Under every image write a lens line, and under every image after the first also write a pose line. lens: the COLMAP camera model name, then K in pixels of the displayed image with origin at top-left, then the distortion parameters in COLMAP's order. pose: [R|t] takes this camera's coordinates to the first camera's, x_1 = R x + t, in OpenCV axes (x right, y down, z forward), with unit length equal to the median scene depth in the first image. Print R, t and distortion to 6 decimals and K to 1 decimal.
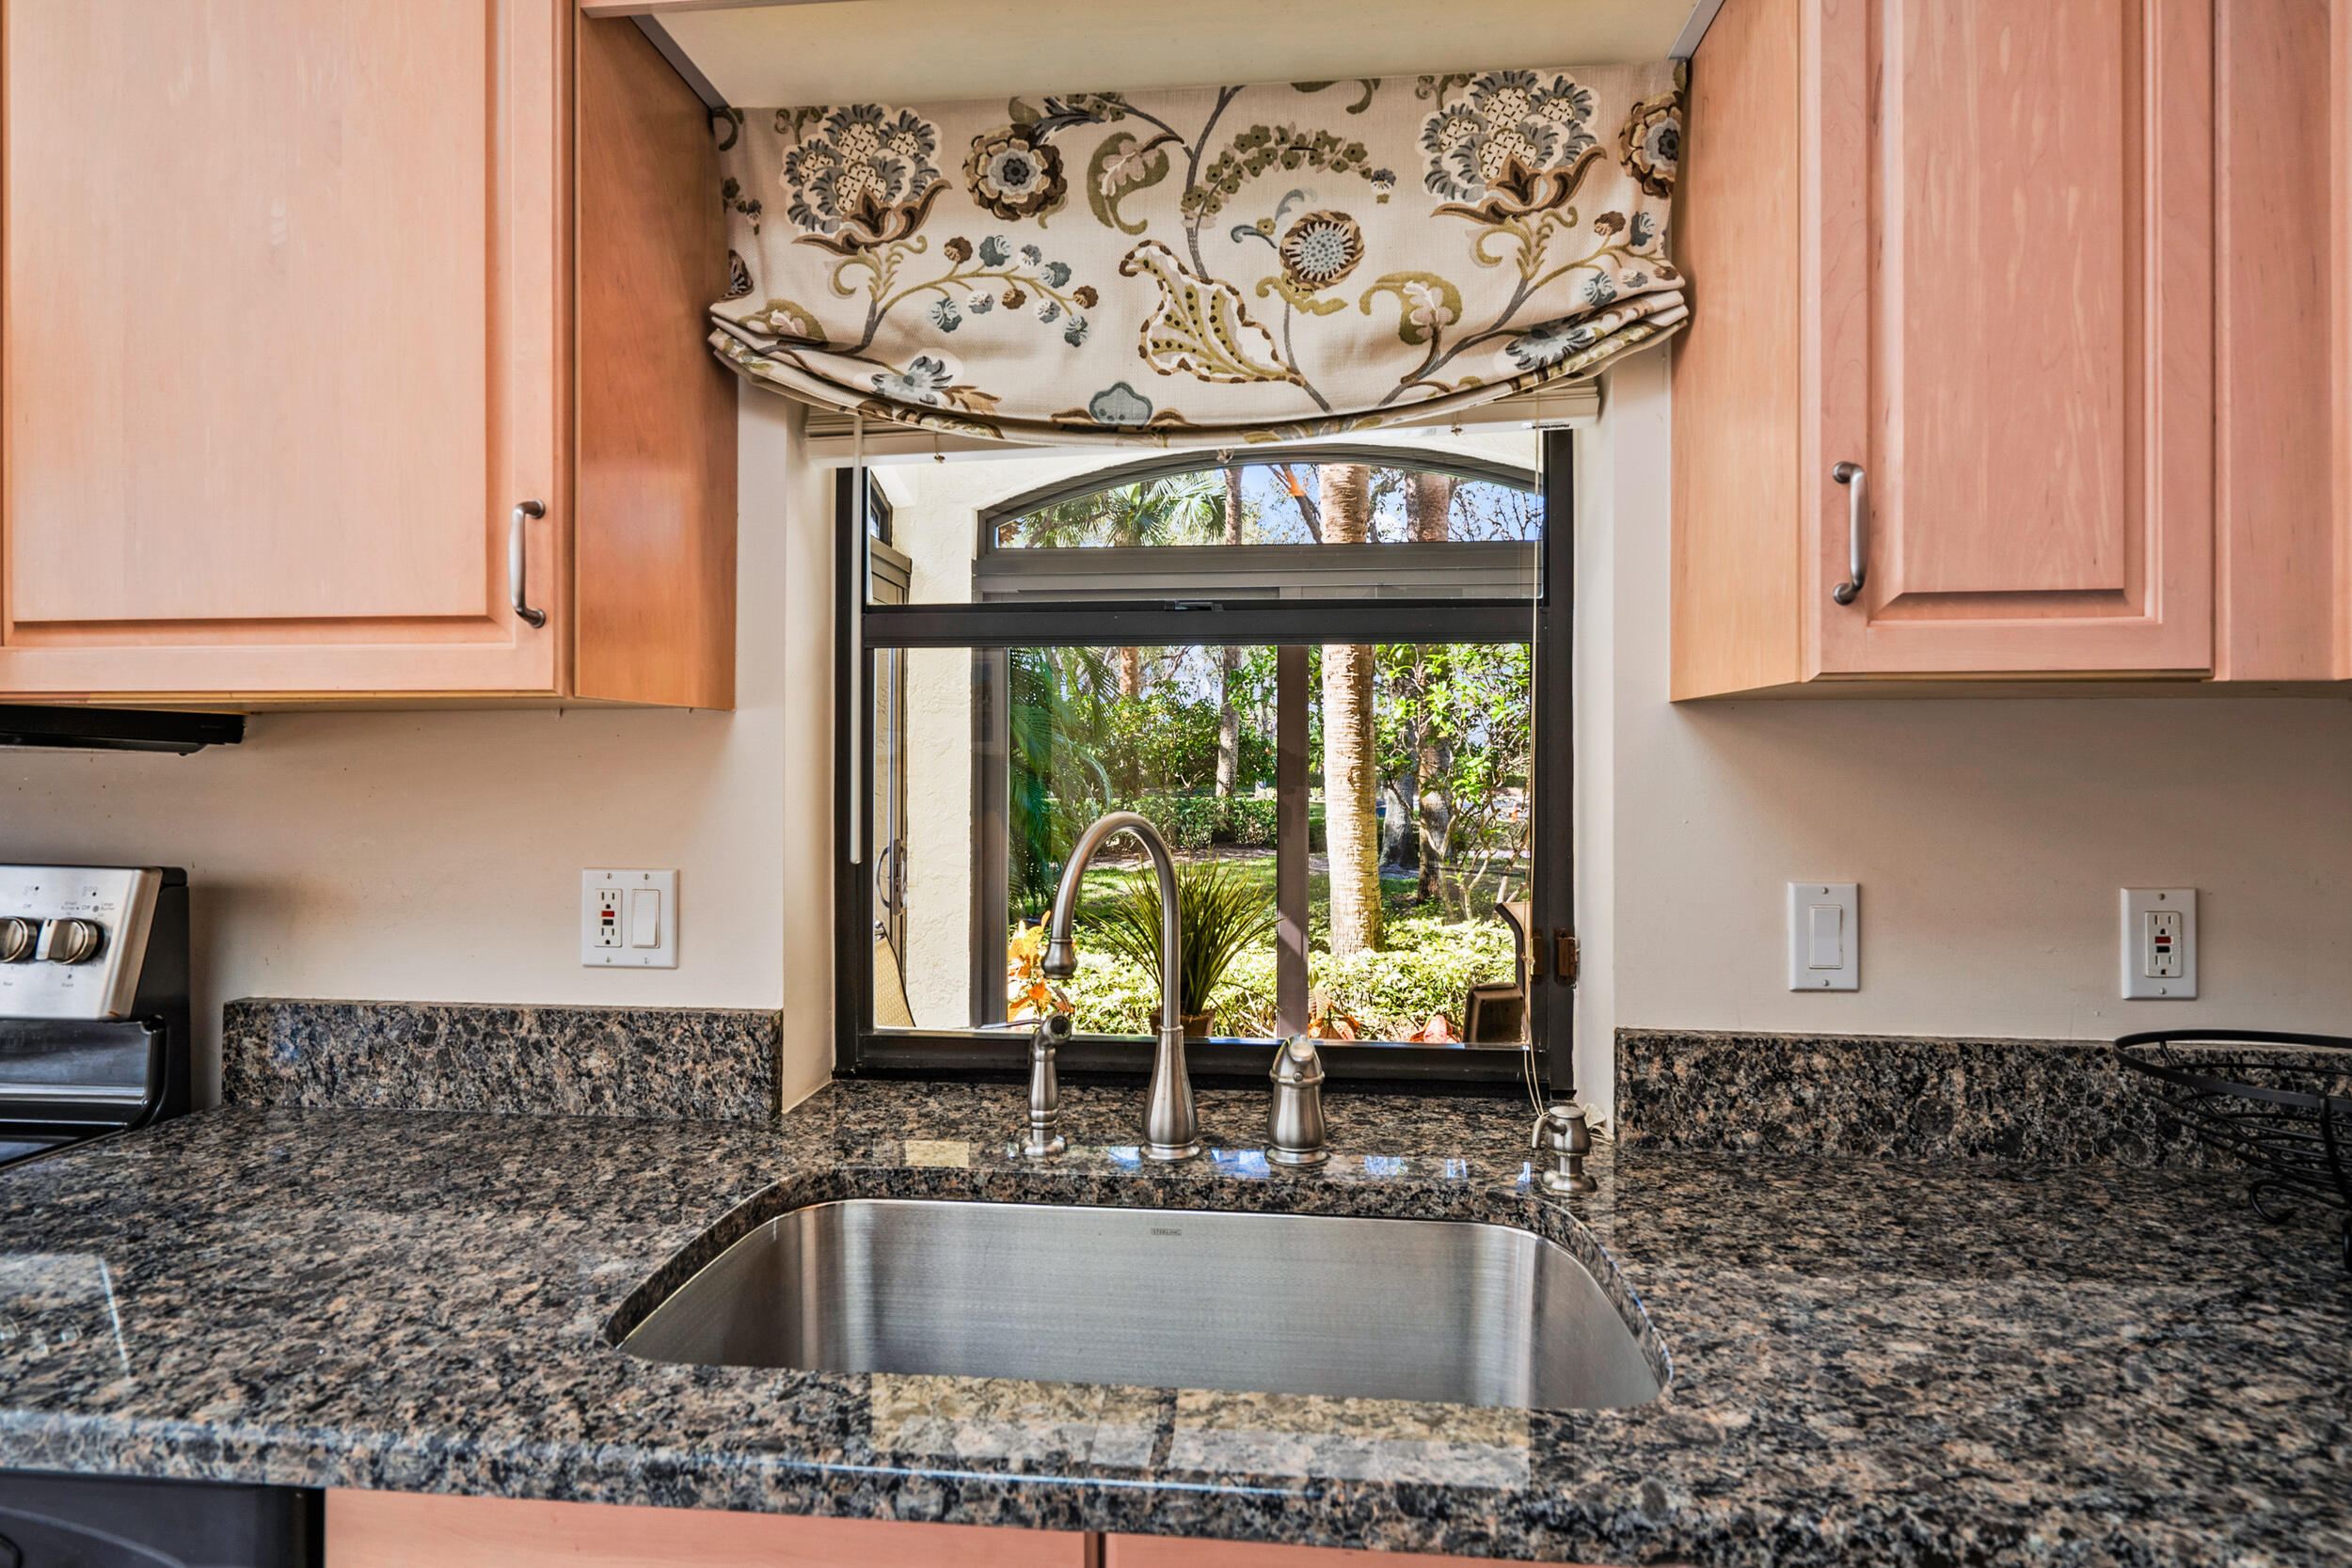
lens RADIAL K [[1188.4, 0, 1162.1], [0, 1188.4, 761.2], [0, 0, 1]] dist [0.007697, 0.000060]
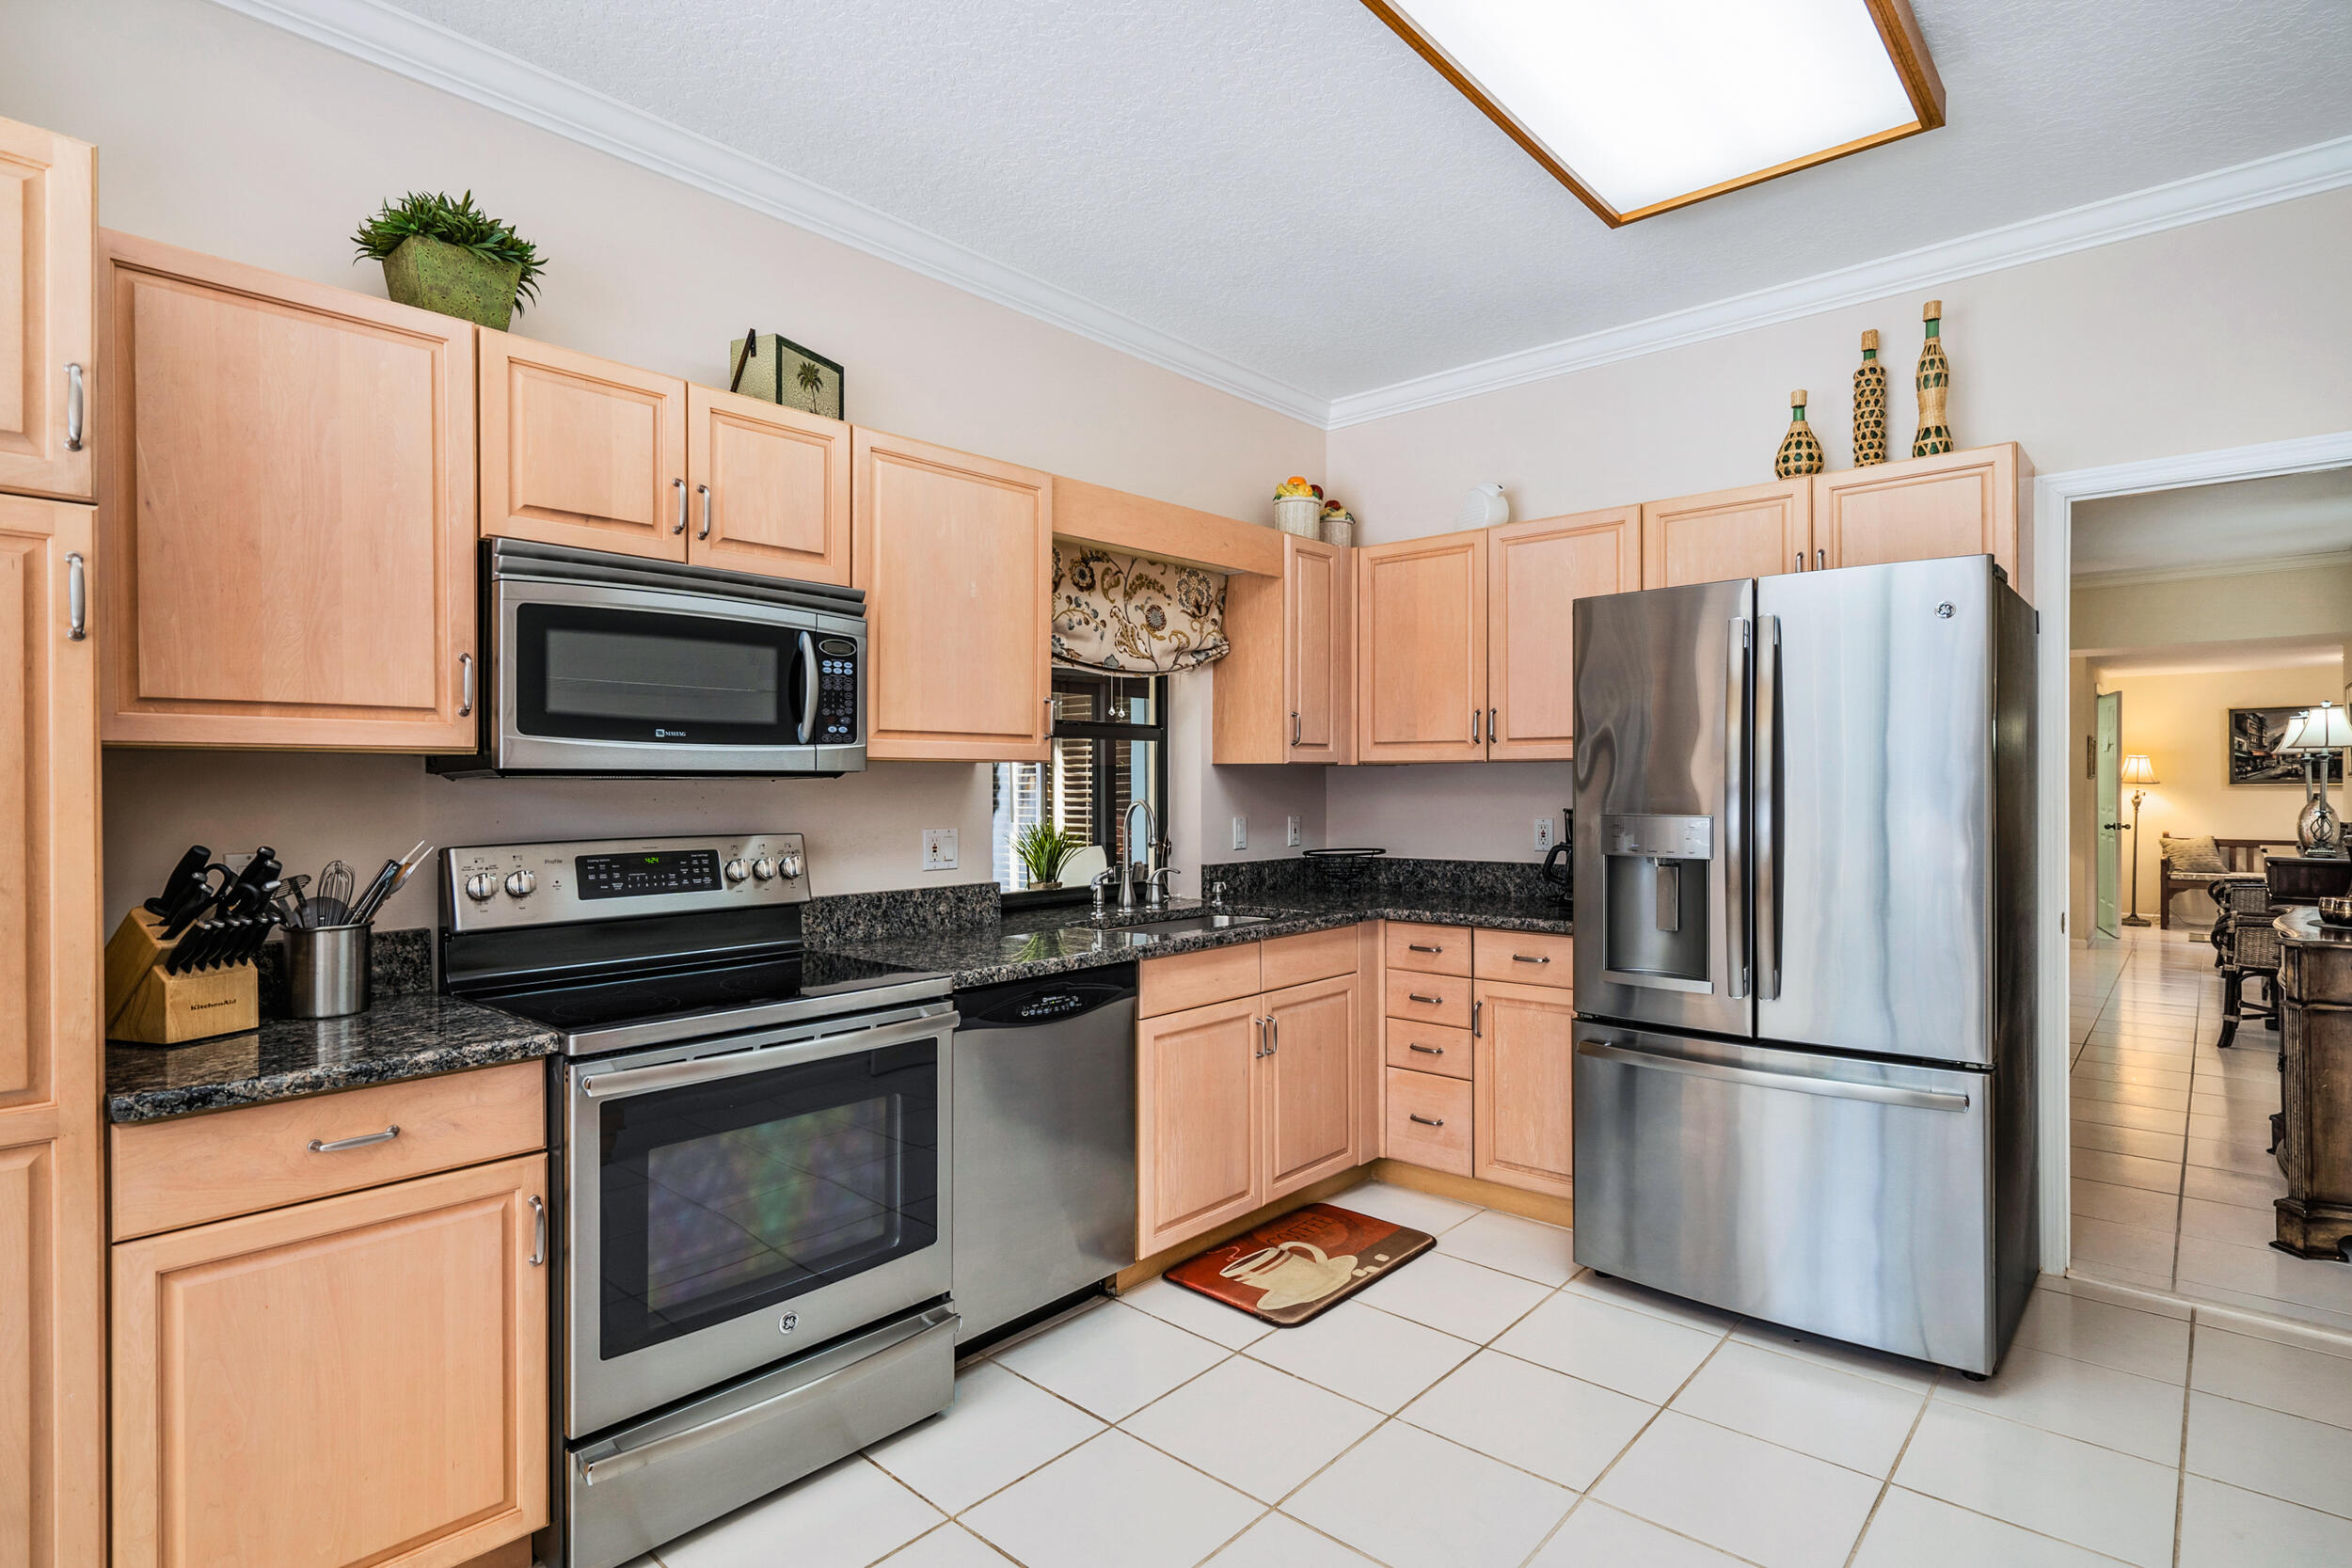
lens RADIAL K [[1188.4, 0, 1154.6], [0, 1188.4, 787.0], [0, 0, 1]] dist [0.007697, 0.000060]
pose [[0.604258, -0.008054, 0.796748, -2.278433], [-0.005799, 0.999878, 0.014505, -0.033159], [-0.796768, -0.013385, 0.604137, -0.850115]]
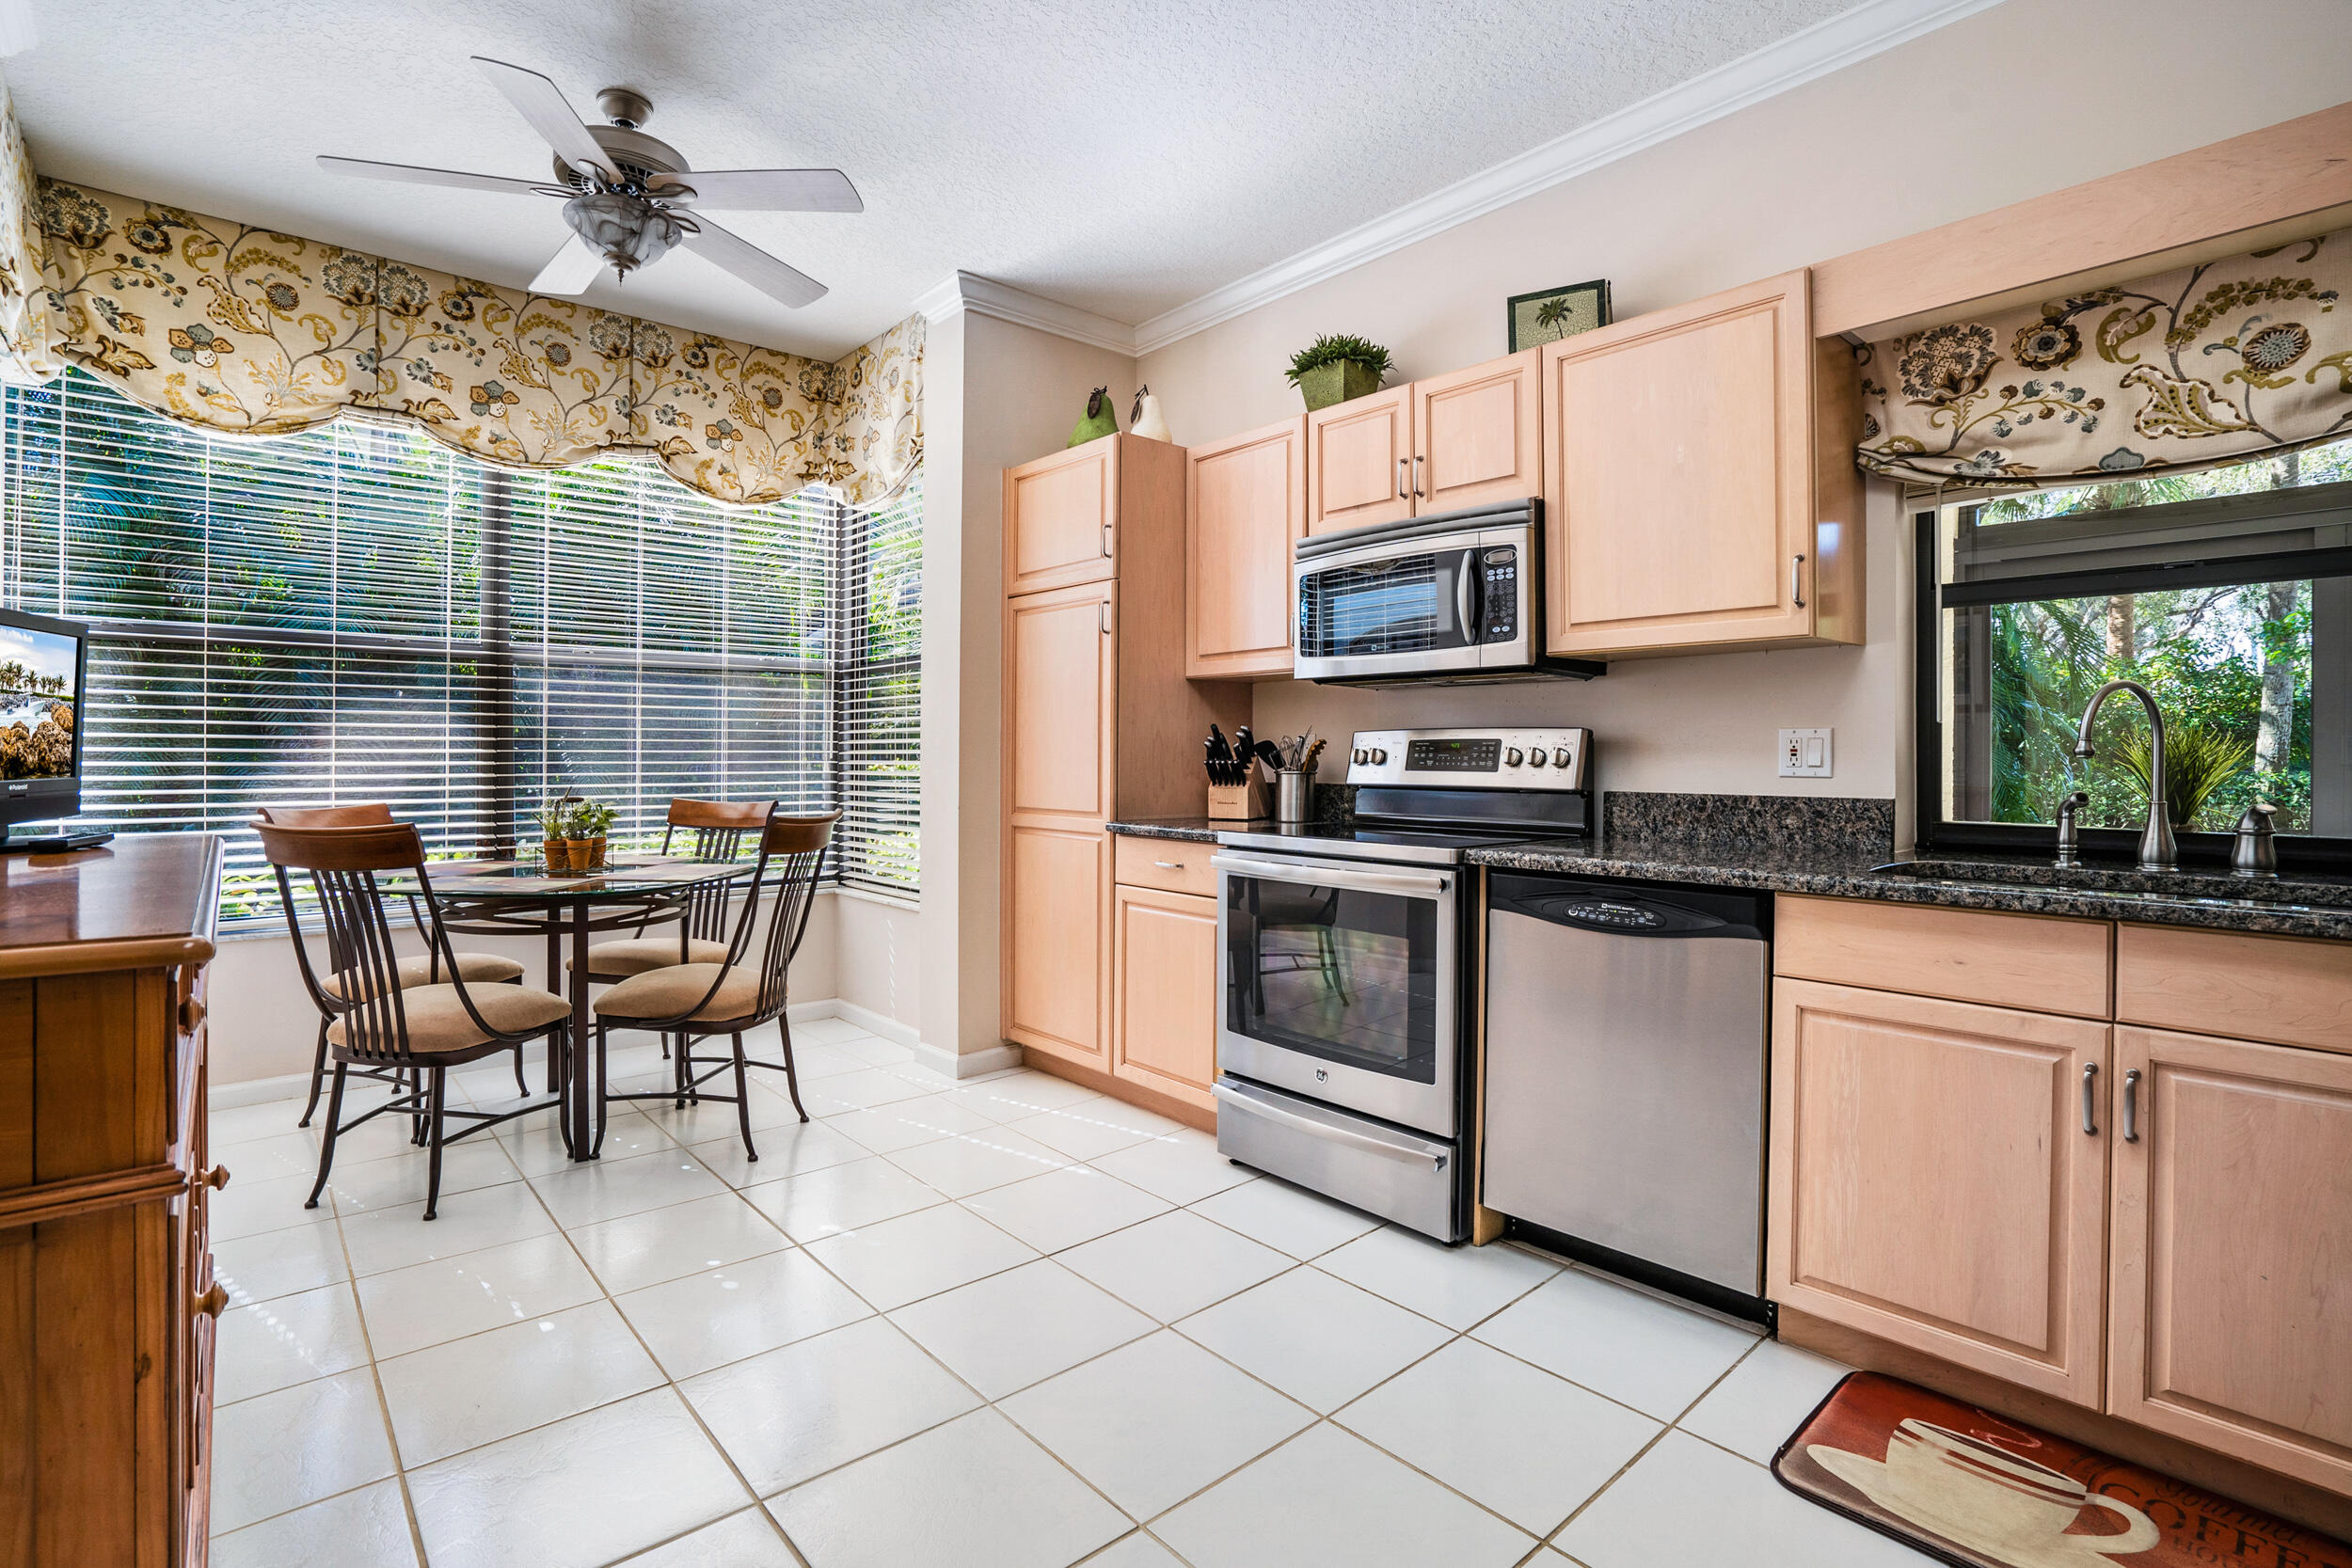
lens RADIAL K [[1097.6, 0, 1187.7], [0, 1097.6, 752.3], [0, 0, 1]] dist [-0.027653, 0.010352]
pose [[0.739438, -0.001522, -0.673223, 0.020474], [0.005741, 0.999975, 0.004044, 0.127640], [0.673200, -0.006855, 0.739428, -1.154604]]
